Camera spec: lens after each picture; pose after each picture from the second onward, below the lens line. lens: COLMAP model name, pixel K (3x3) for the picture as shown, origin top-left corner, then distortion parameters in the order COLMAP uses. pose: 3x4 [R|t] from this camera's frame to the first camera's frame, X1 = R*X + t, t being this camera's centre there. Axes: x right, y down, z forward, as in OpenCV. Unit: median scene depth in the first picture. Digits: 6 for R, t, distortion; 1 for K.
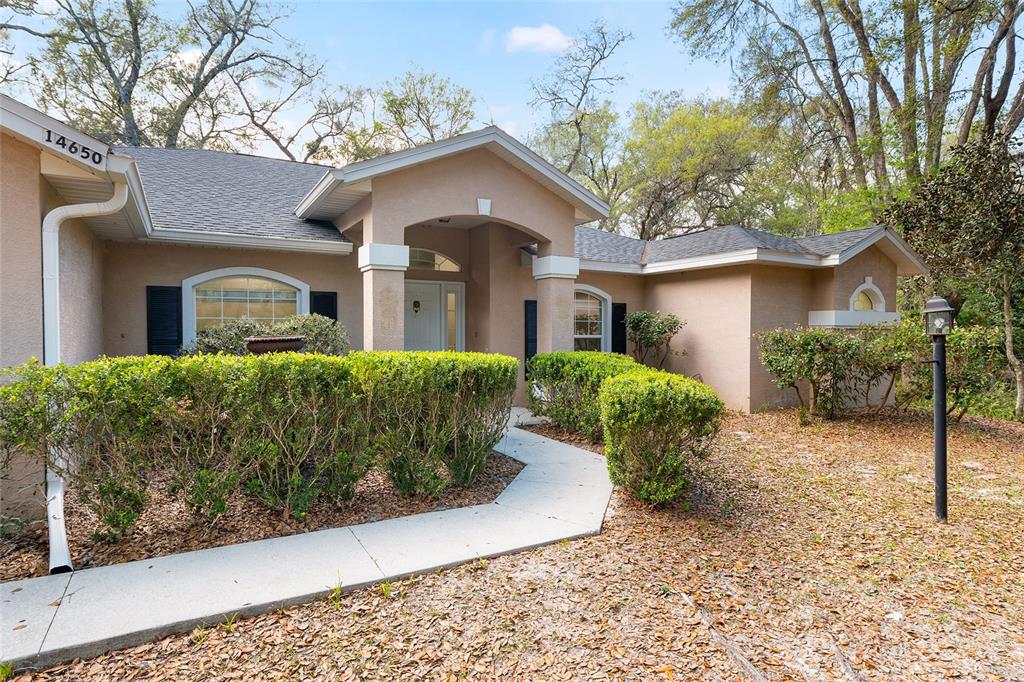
lens RADIAL K [[561.0, 0, 516.0], [0, 561.0, 341.3], [0, 0, 1]] dist [-0.002880, -0.000947]
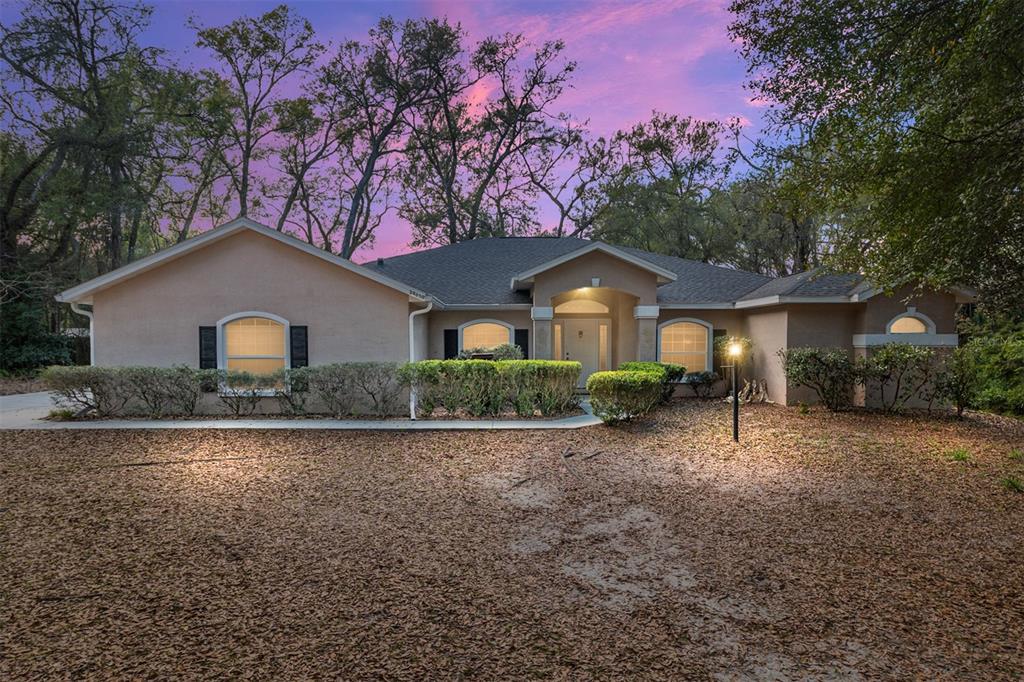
lens RADIAL K [[580.8, 0, 512.9], [0, 580.8, 362.6], [0, 0, 1]] dist [0.000419, -0.000277]
pose [[0.871089, 0.015097, -0.490893, 0.555874], [-0.006084, 0.999782, 0.019952, -0.011360], [0.491087, -0.014393, 0.870991, -0.684919]]
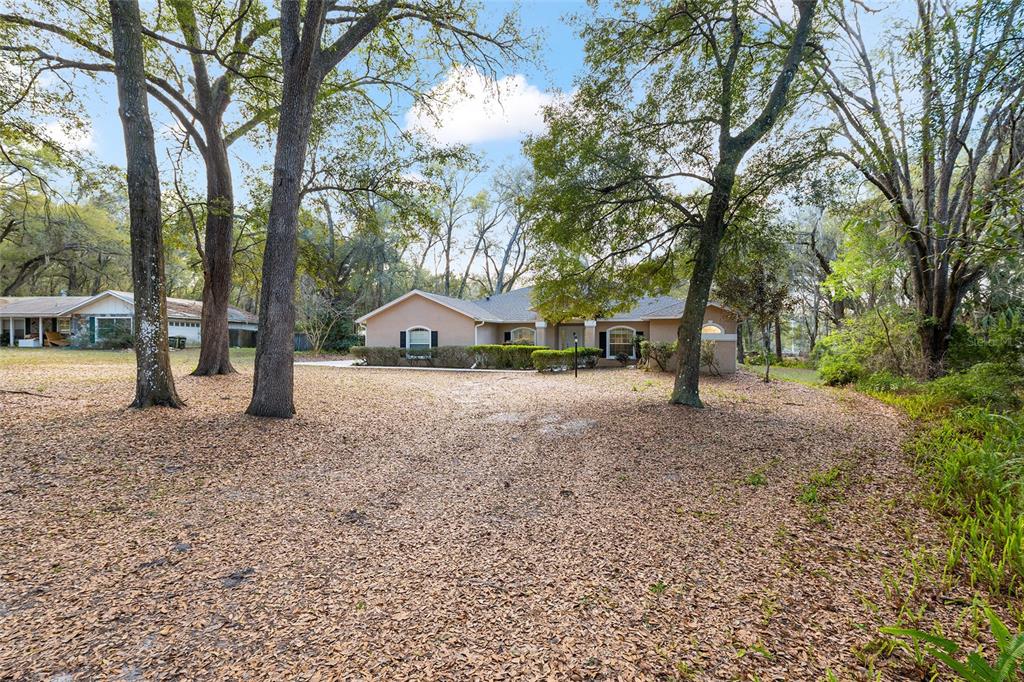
lens RADIAL K [[478.4, 0, 514.6], [0, 478.4, 337.0], [0, 0, 1]] dist [0.000362, -0.000065]
pose [[0.651163, -0.002739, -0.758933, 1.953315], [-0.012607, 0.999816, -0.014425, 0.001630], [0.758833, 0.018961, 0.651009, -1.245469]]
